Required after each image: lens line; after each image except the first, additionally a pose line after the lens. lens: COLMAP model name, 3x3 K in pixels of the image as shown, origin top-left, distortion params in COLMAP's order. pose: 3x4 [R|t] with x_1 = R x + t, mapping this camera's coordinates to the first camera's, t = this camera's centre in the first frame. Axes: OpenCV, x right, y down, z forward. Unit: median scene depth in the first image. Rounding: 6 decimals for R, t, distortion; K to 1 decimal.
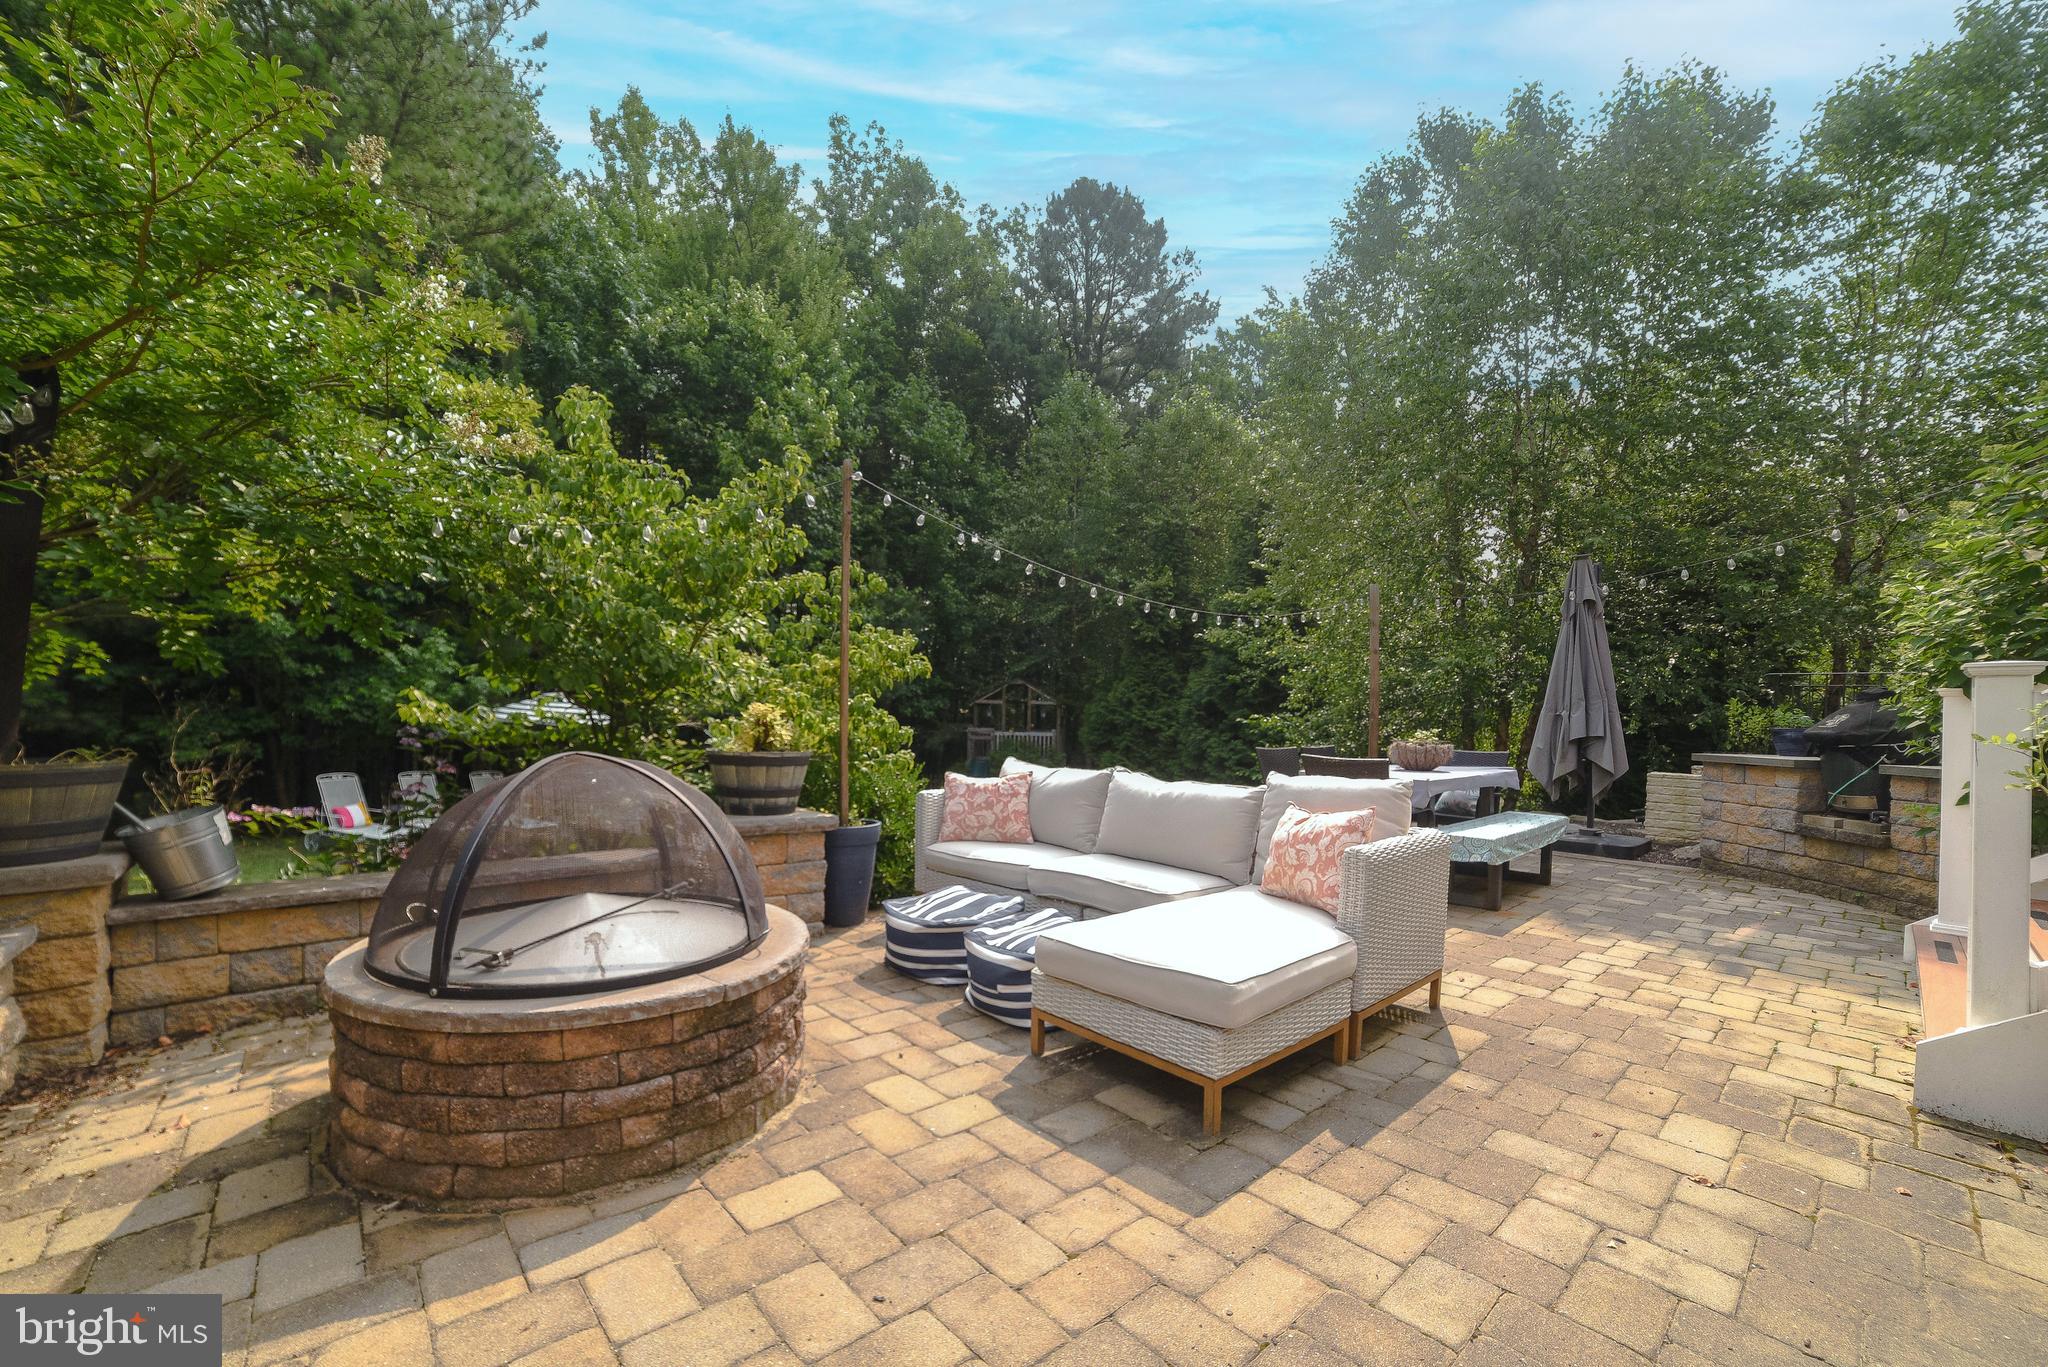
lens RADIAL K [[824.8, 0, 1017.3], [0, 824.8, 718.9], [0, 0, 1]] dist [-0.097675, 0.037013]
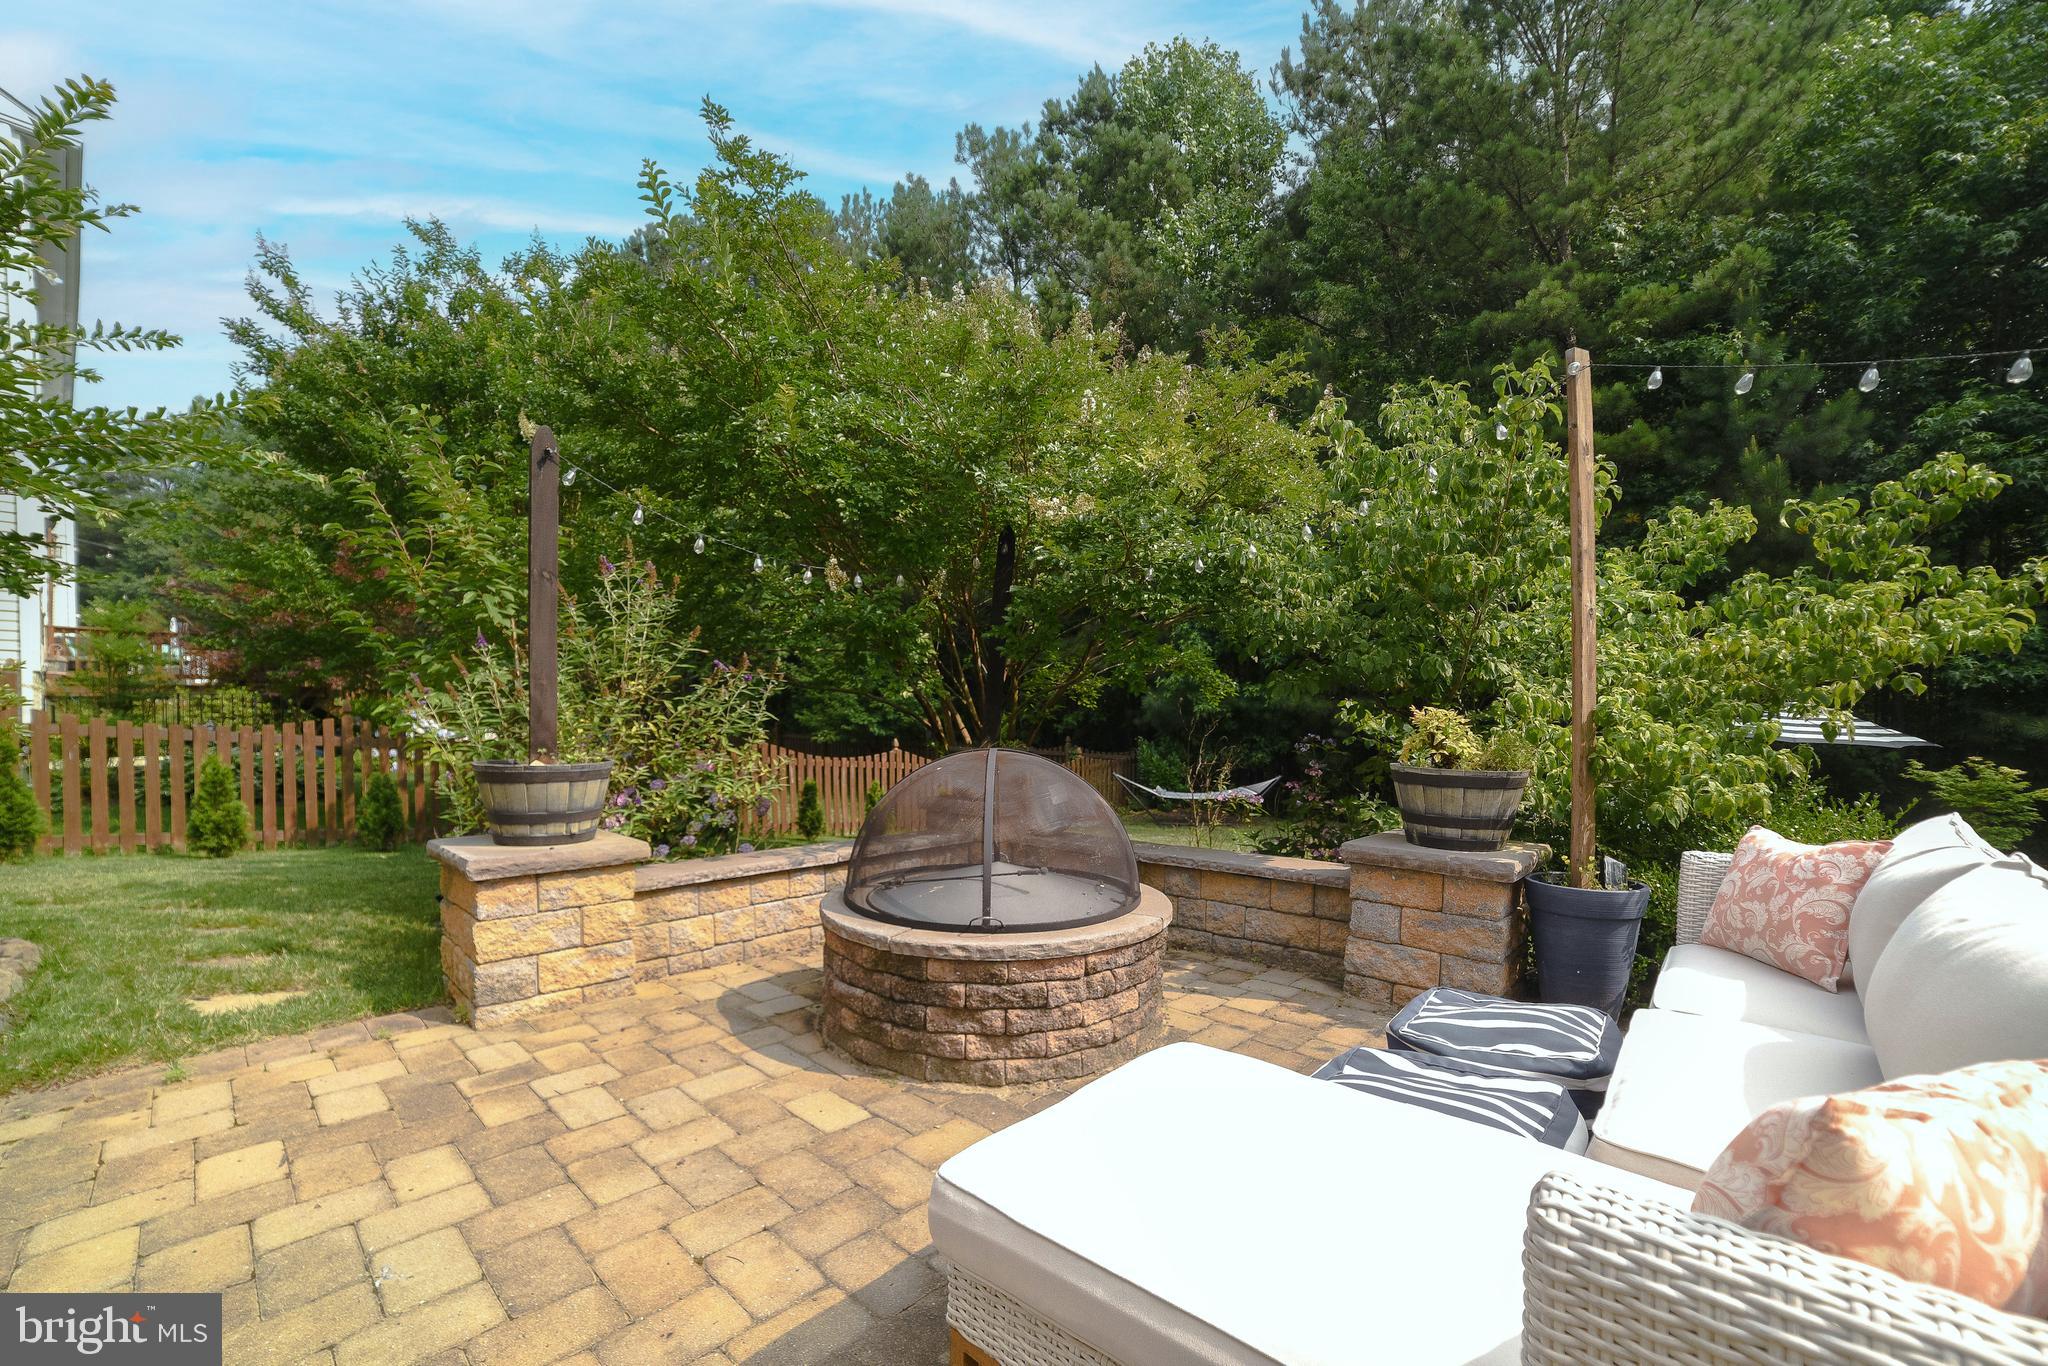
lens RADIAL K [[824.8, 0, 1017.3], [0, 824.8, 718.4], [0, 0, 1]] dist [-0.097675, 0.037013]
pose [[0.104930, -0.011003, -0.994419, 1.044401], [-0.007753, 0.999899, -0.011881, 0.008294], [0.994449, 0.008957, 0.104835, 1.228857]]
